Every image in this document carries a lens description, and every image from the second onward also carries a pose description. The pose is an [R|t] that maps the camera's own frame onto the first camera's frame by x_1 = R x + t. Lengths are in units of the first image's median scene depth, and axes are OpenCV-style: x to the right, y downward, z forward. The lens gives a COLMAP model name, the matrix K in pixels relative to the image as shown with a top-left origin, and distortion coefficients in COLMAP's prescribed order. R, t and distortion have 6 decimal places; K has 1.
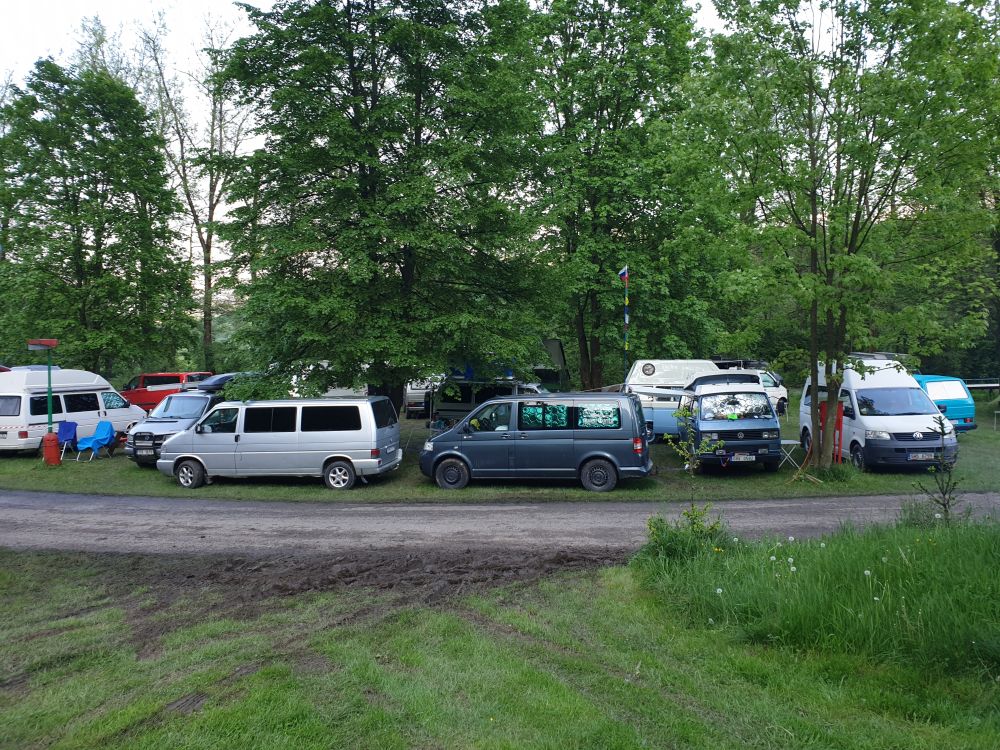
lens RADIAL K [[747.8, 0, 526.1], [0, 747.8, 378.4], [0, 0, 1]] dist [0.004534, 0.002299]
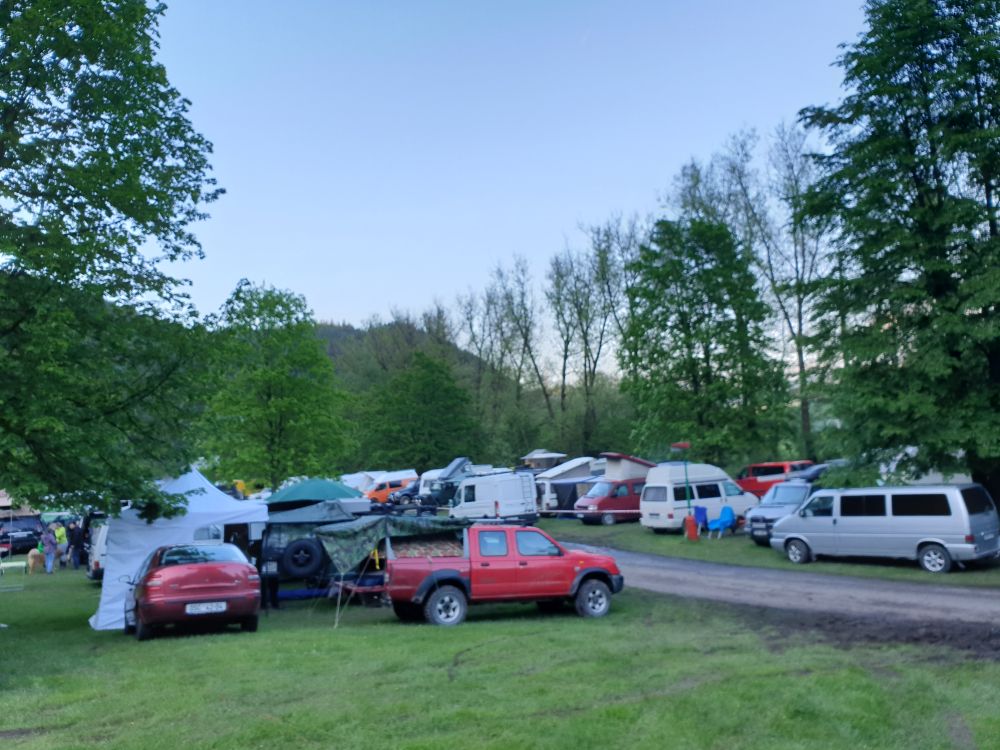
lens RADIAL K [[761.7, 0, 500.9], [0, 761.7, 377.0], [0, 0, 1]] dist [0.008381, 0.009476]
pose [[0.705879, -0.113575, -0.699167, 0.081680], [0.034122, 0.991368, -0.126591, -0.008406], [0.707510, 0.065501, 0.703661, -0.172089]]
